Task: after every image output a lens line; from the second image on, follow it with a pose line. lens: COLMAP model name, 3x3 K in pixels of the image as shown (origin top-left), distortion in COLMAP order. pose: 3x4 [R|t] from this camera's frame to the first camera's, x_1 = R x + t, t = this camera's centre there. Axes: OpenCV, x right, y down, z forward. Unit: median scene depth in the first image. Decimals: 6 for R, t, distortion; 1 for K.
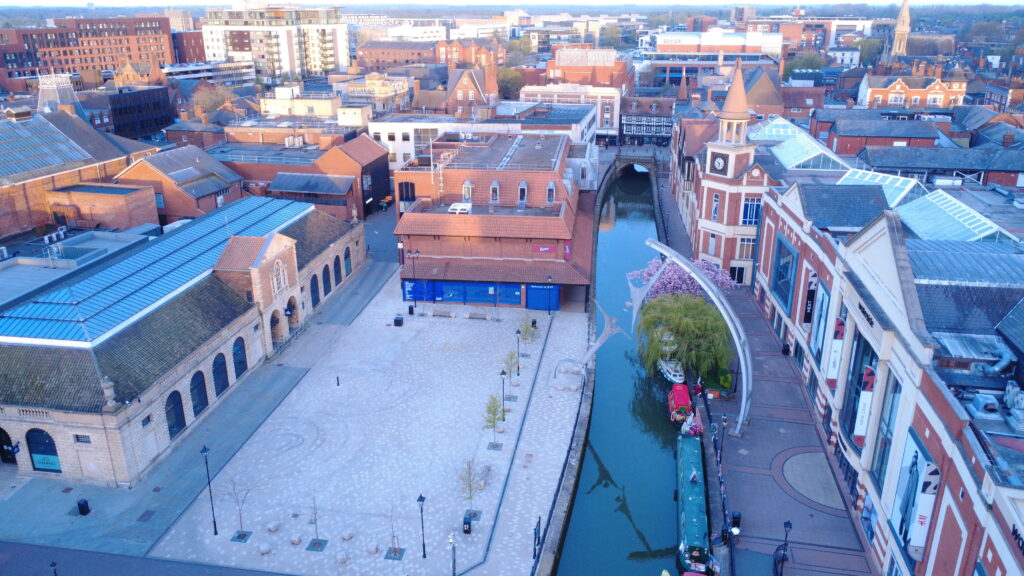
lens RADIAL K [[773.5, 0, 512.0], [0, 773.5, 288.0], [0, 0, 1]] dist [0.003426, -0.005070]
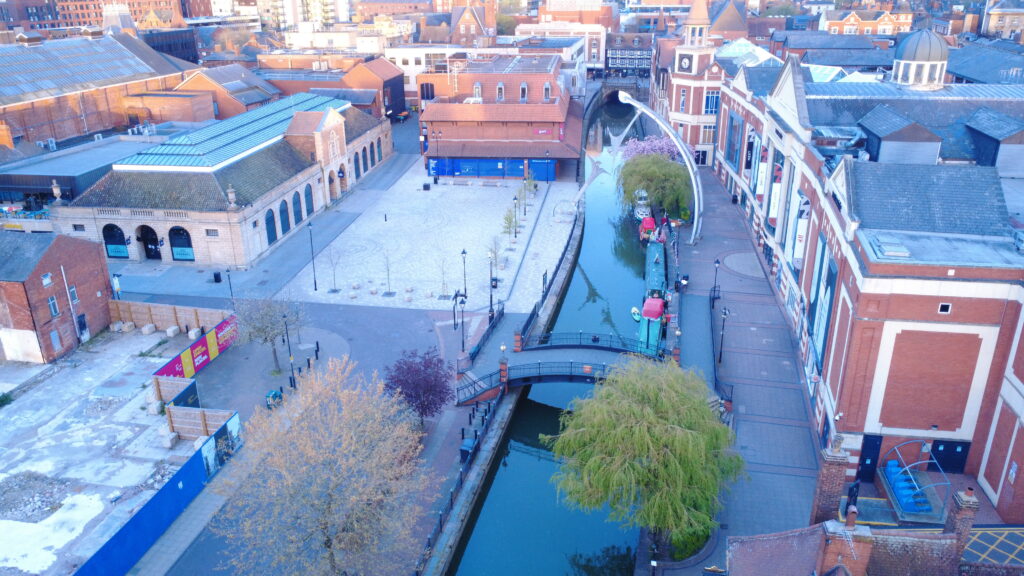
lens RADIAL K [[773.5, 0, 512.0], [0, 773.5, 288.0], [0, 0, 1]] dist [0.003426, -0.005070]
pose [[0.999847, -0.012335, 0.012398, -0.022837], [0.011906, 0.999346, 0.034147, 0.140736], [-0.012811, -0.033994, 0.999340, -0.212816]]
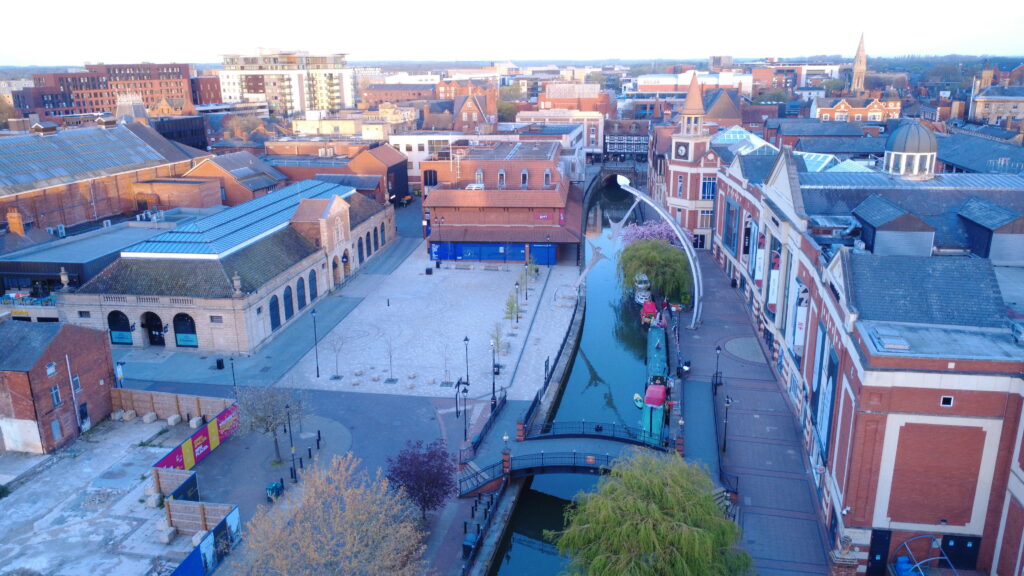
lens RADIAL K [[773.5, 0, 512.0], [0, 773.5, 288.0], [0, 0, 1]] dist [0.003426, -0.005070]
pose [[0.999833, -0.012746, 0.013071, -0.024295], [0.013574, 0.997771, -0.065343, 0.131985], [-0.012209, 0.065510, 0.997777, -0.217663]]
